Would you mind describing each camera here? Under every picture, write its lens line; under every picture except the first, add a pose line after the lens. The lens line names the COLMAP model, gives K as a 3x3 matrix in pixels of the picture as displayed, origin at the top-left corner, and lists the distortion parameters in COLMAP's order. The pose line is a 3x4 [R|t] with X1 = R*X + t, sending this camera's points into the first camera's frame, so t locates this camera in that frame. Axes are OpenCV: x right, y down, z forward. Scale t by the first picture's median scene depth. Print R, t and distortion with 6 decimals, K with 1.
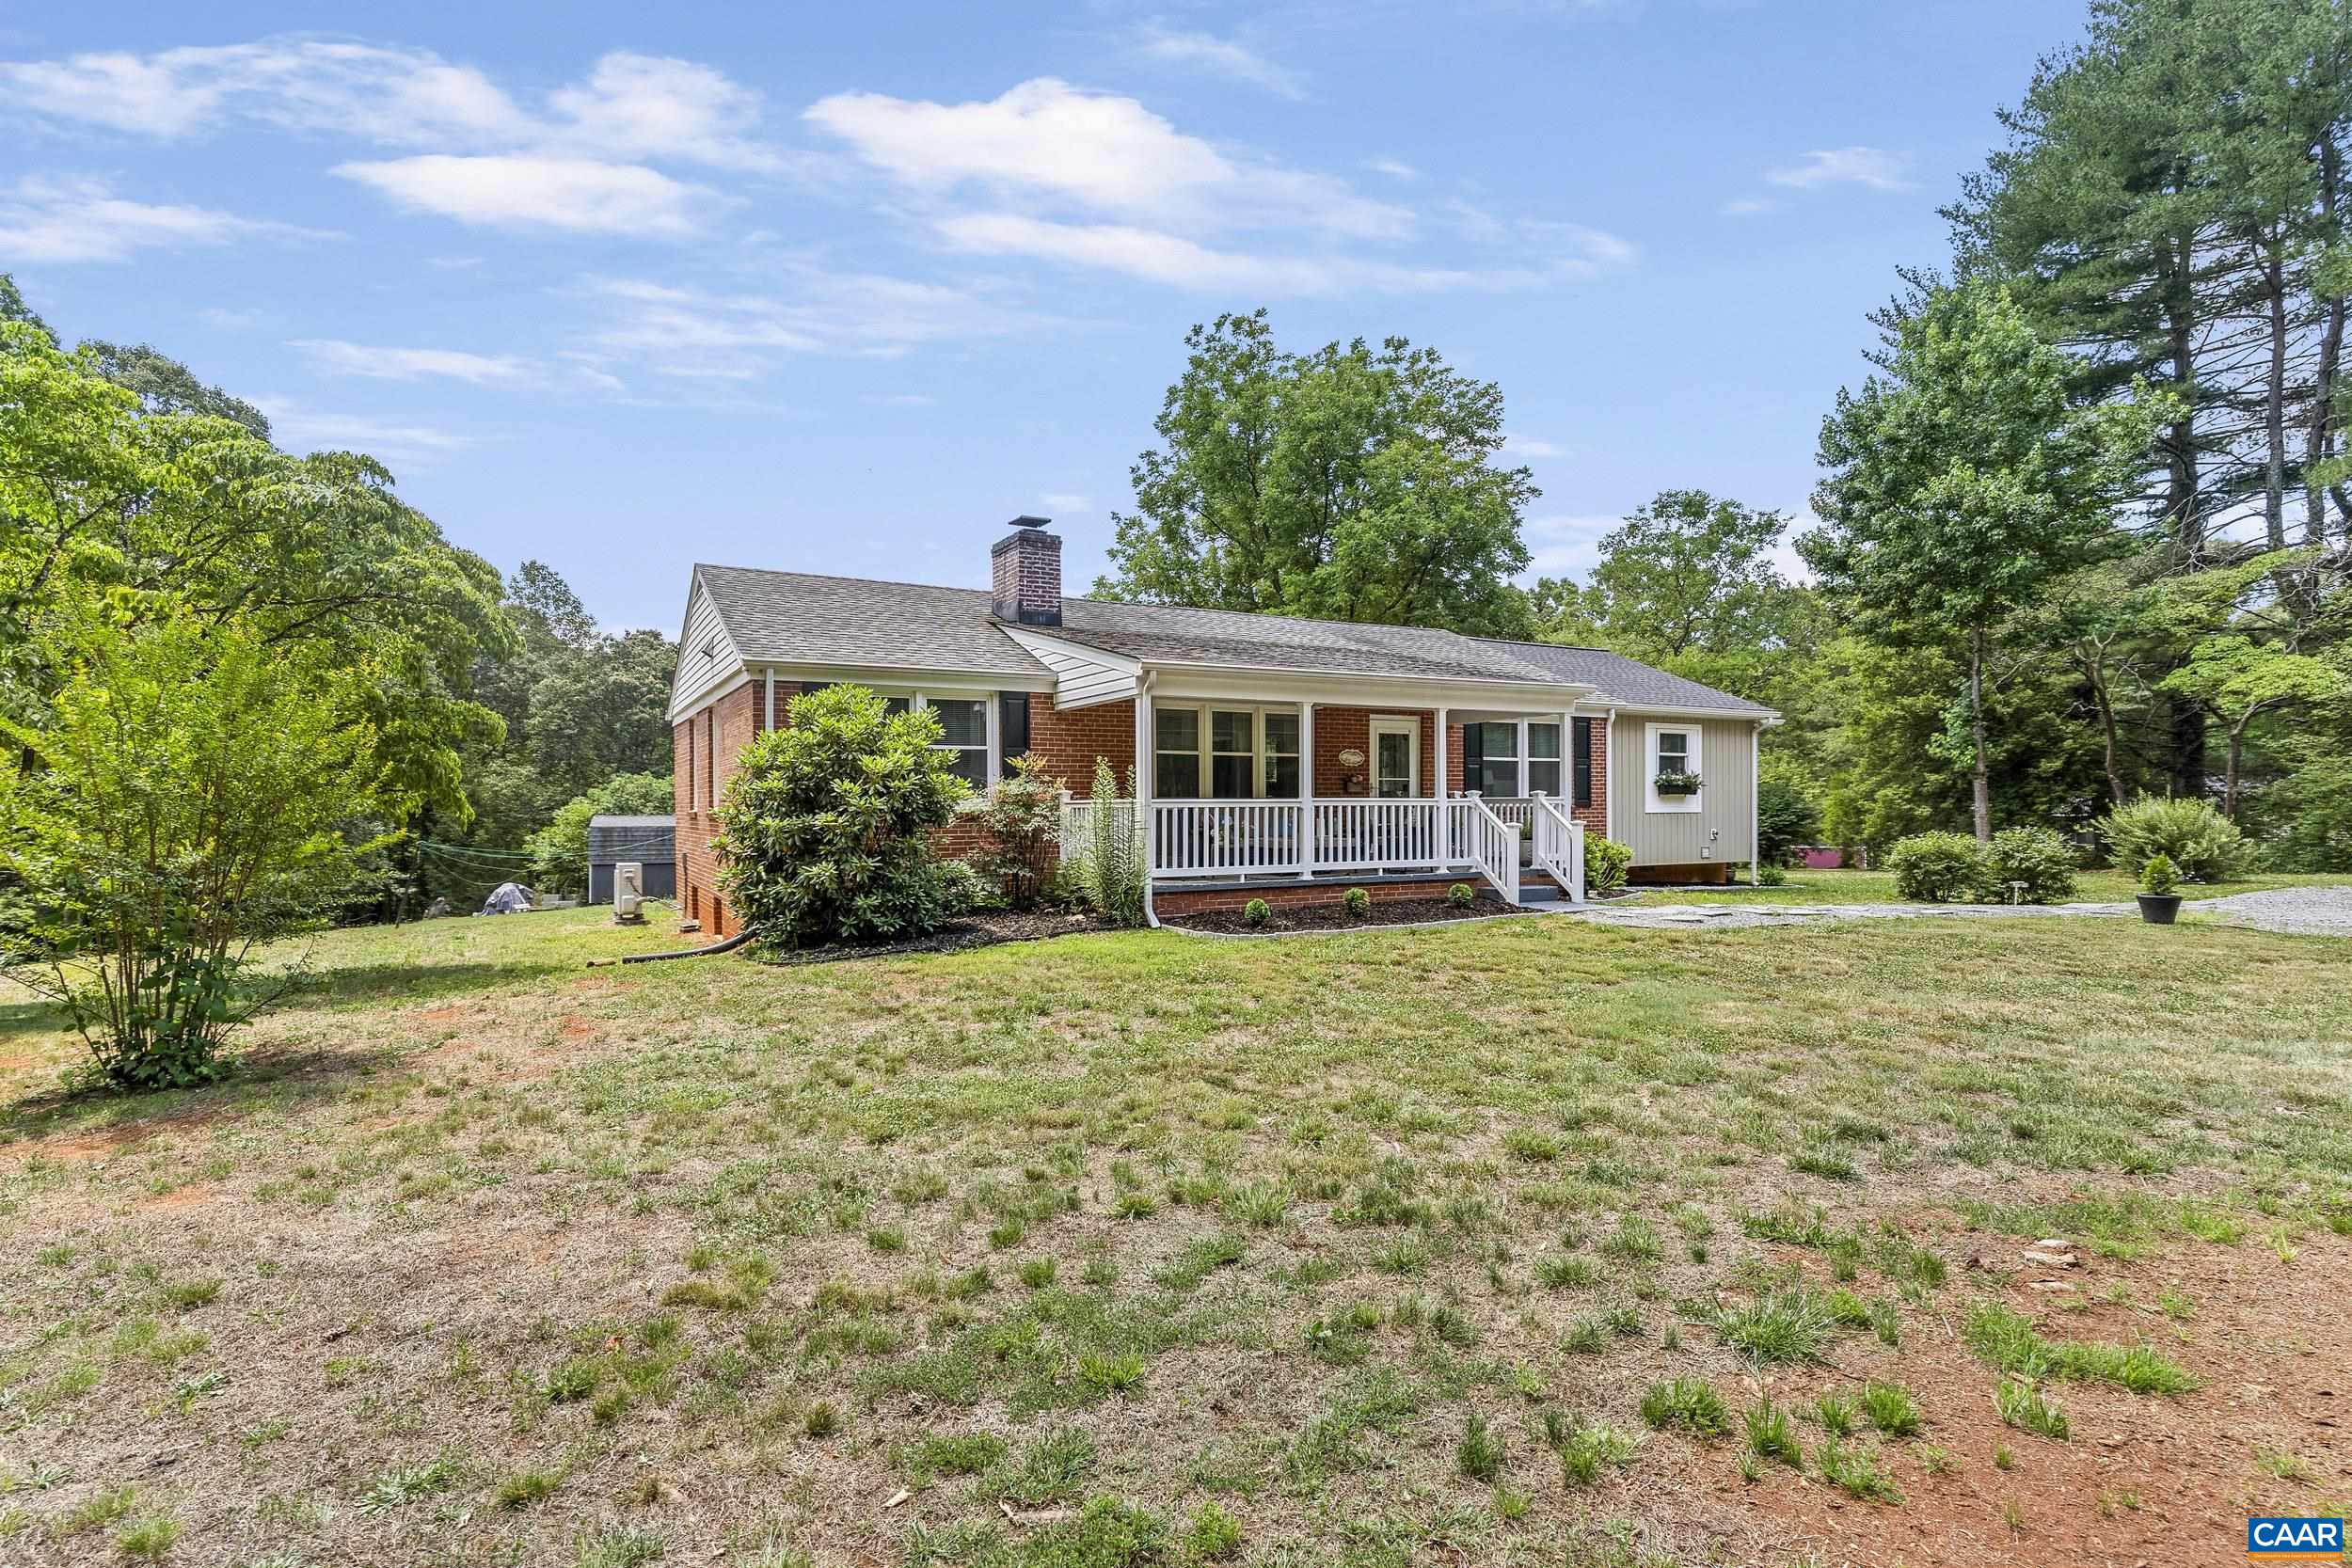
lens RADIAL K [[1130.6, 0, 1187.0], [0, 1130.6, 799.8], [0, 0, 1]] dist [0.004957, -0.003401]
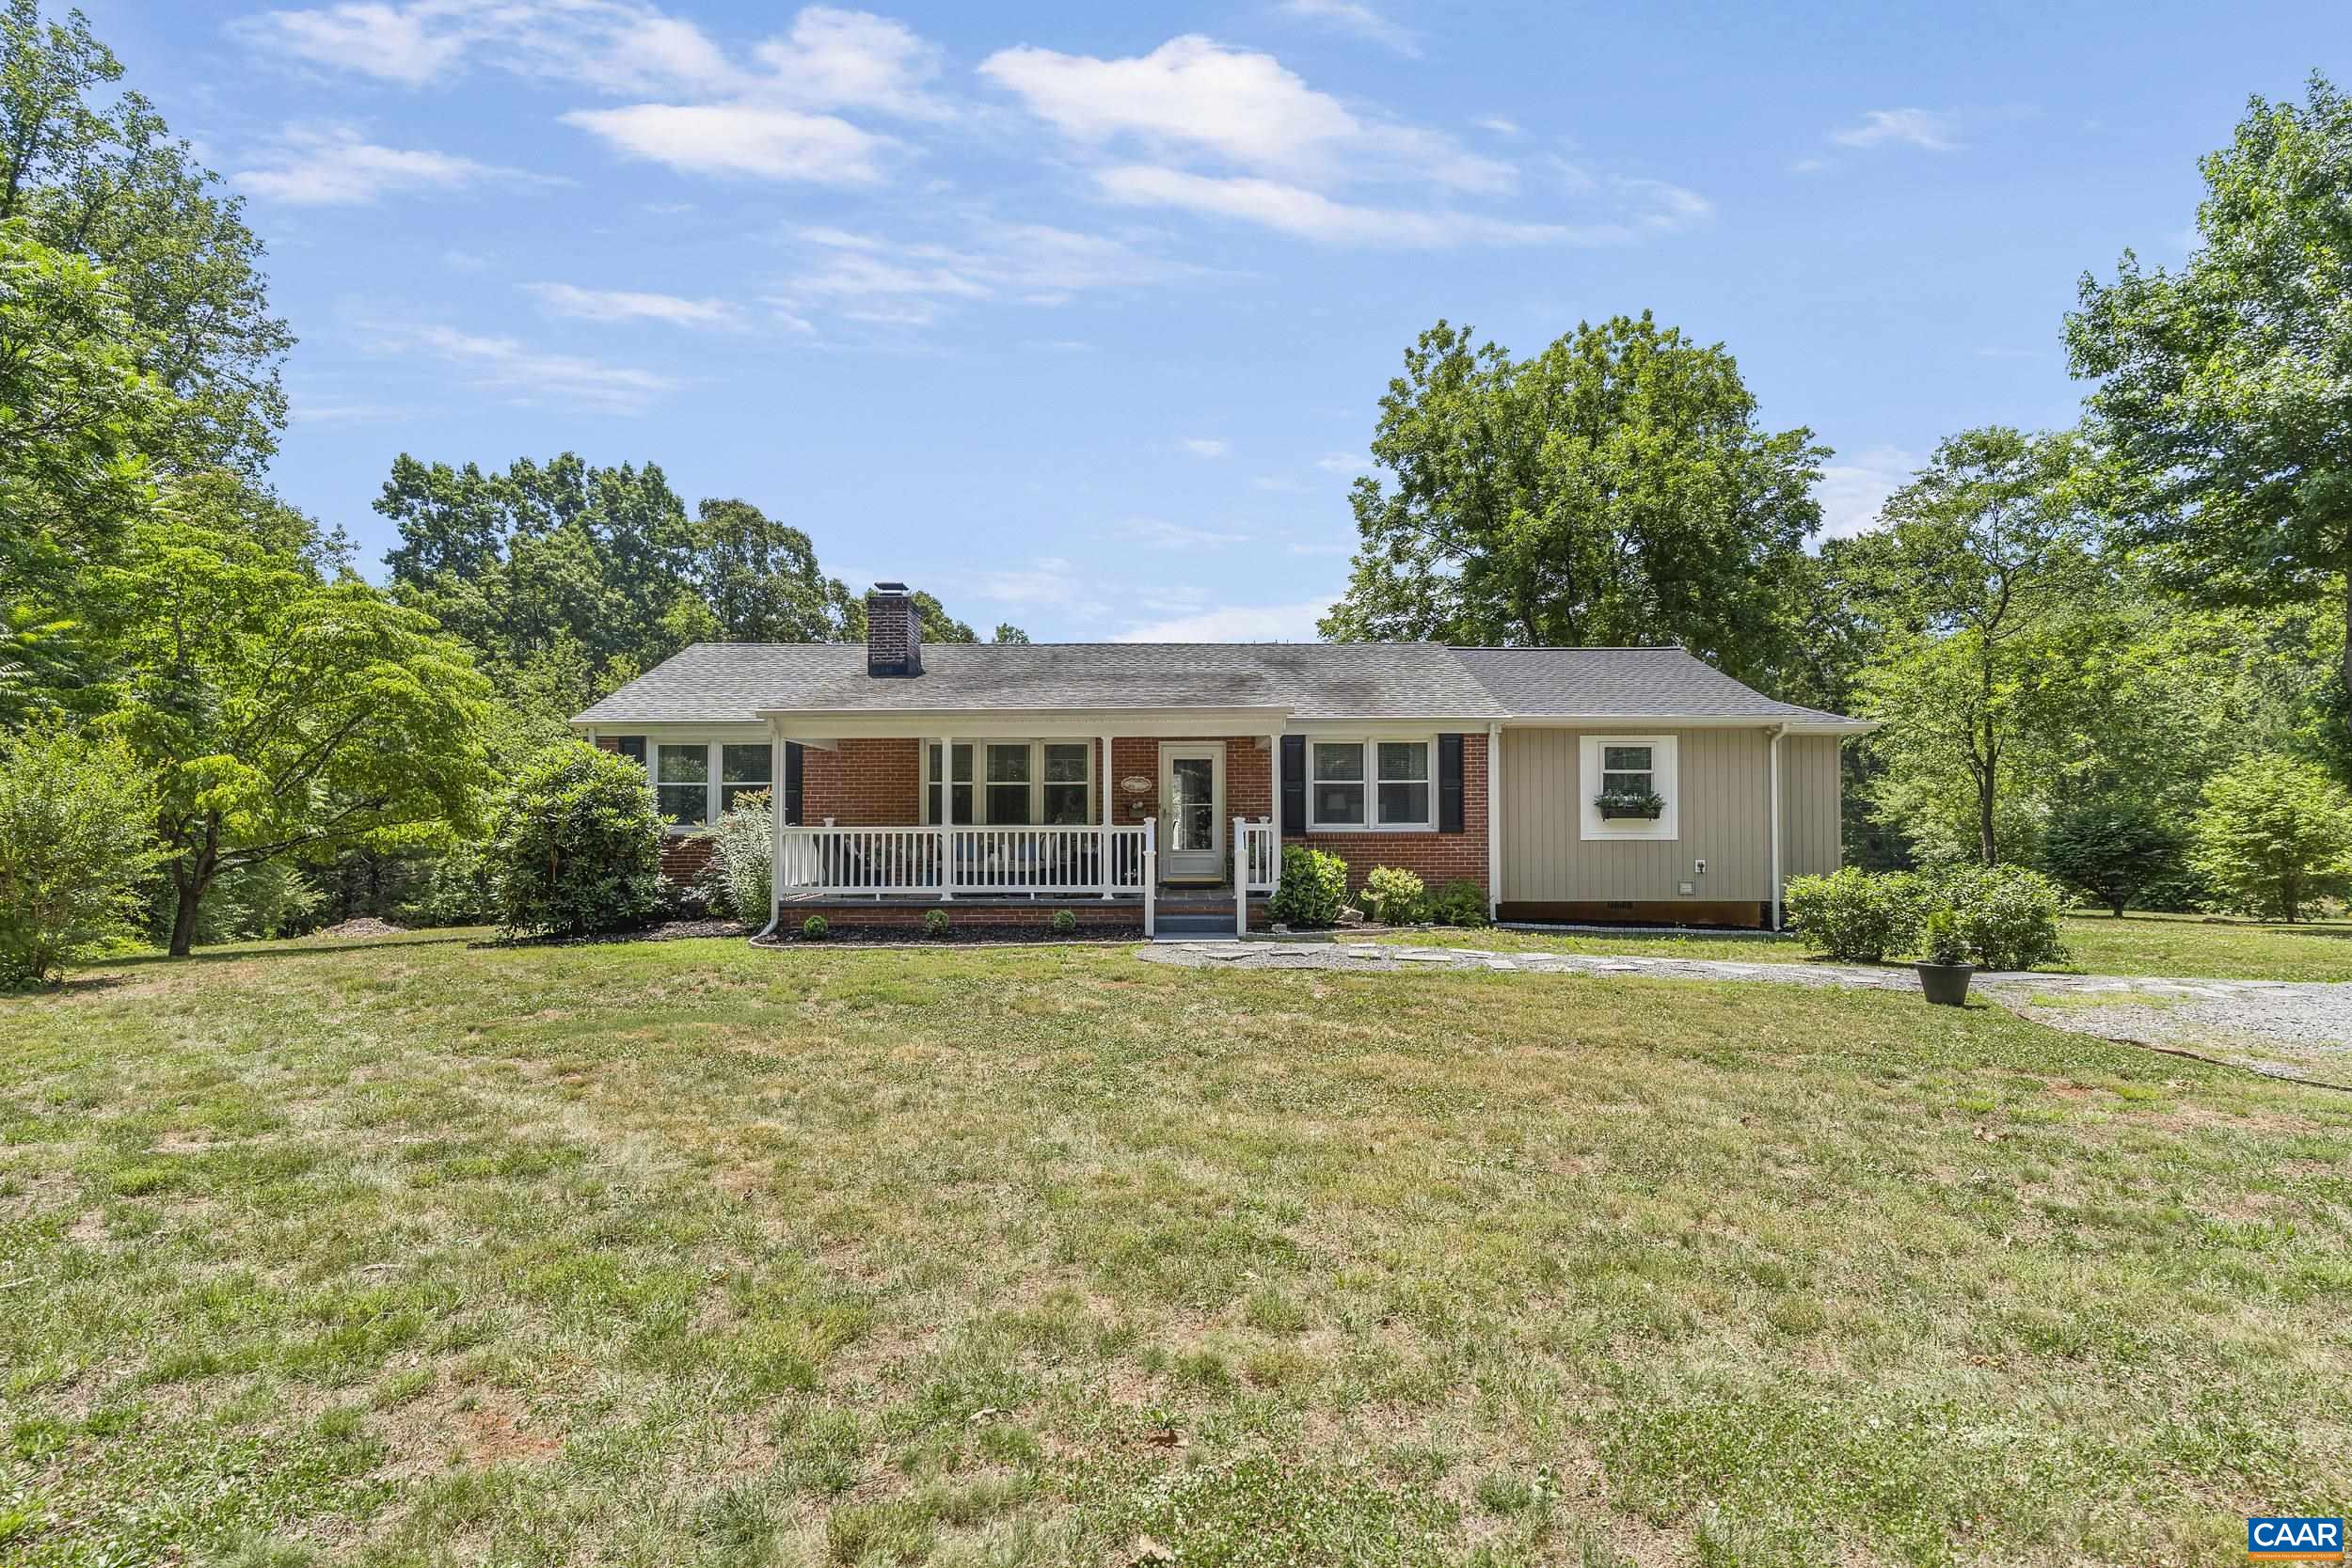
lens RADIAL K [[1130.6, 0, 1188.9], [0, 1130.6, 795.1], [0, 0, 1]] dist [0.004957, -0.003401]
pose [[0.886020, -0.013827, -0.463441, 0.654607], [0.002013, 0.999660, -0.025978, -0.001286], [0.463643, 0.022084, 0.885747, 0.118316]]
